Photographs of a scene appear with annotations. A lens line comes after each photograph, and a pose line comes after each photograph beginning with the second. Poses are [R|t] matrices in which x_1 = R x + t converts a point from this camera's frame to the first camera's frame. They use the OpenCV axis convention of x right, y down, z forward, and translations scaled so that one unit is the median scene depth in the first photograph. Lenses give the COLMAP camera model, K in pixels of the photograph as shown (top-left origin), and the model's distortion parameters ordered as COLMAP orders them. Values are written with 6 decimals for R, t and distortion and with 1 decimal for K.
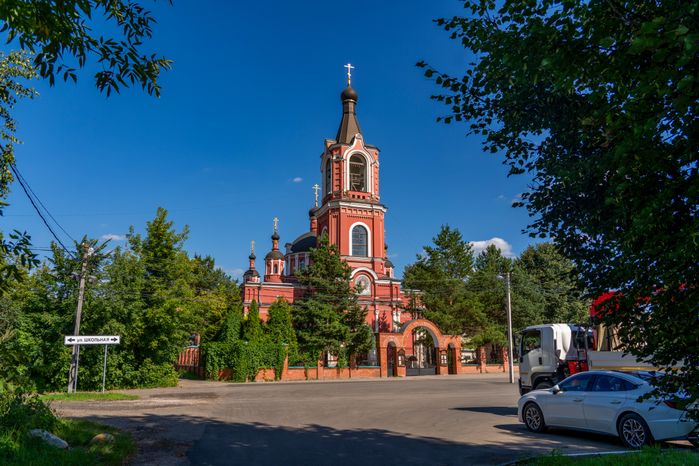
lens RADIAL K [[585.4, 0, 349.5], [0, 585.4, 233.0], [0, 0, 1]] dist [0.002849, 0.000943]
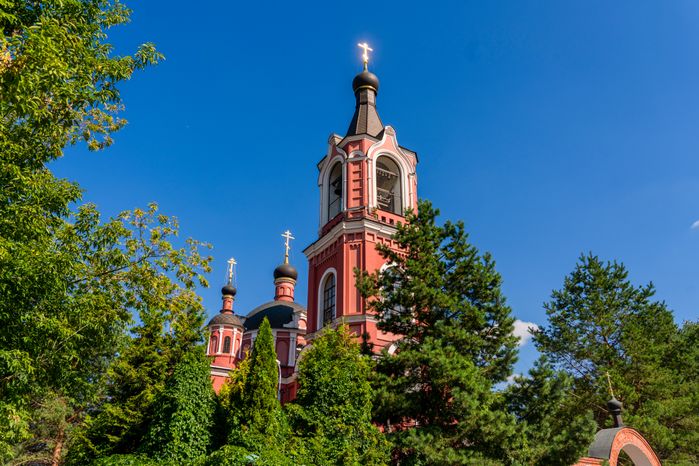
lens RADIAL K [[585.4, 0, 349.5], [0, 585.4, 233.0], [0, 0, 1]] dist [0.002849, 0.000943]
pose [[0.980034, 0.093755, 0.175337, -0.123586], [-0.044776, 0.963265, -0.264794, 0.102525], [-0.193722, 0.251656, 0.948230, 0.460406]]
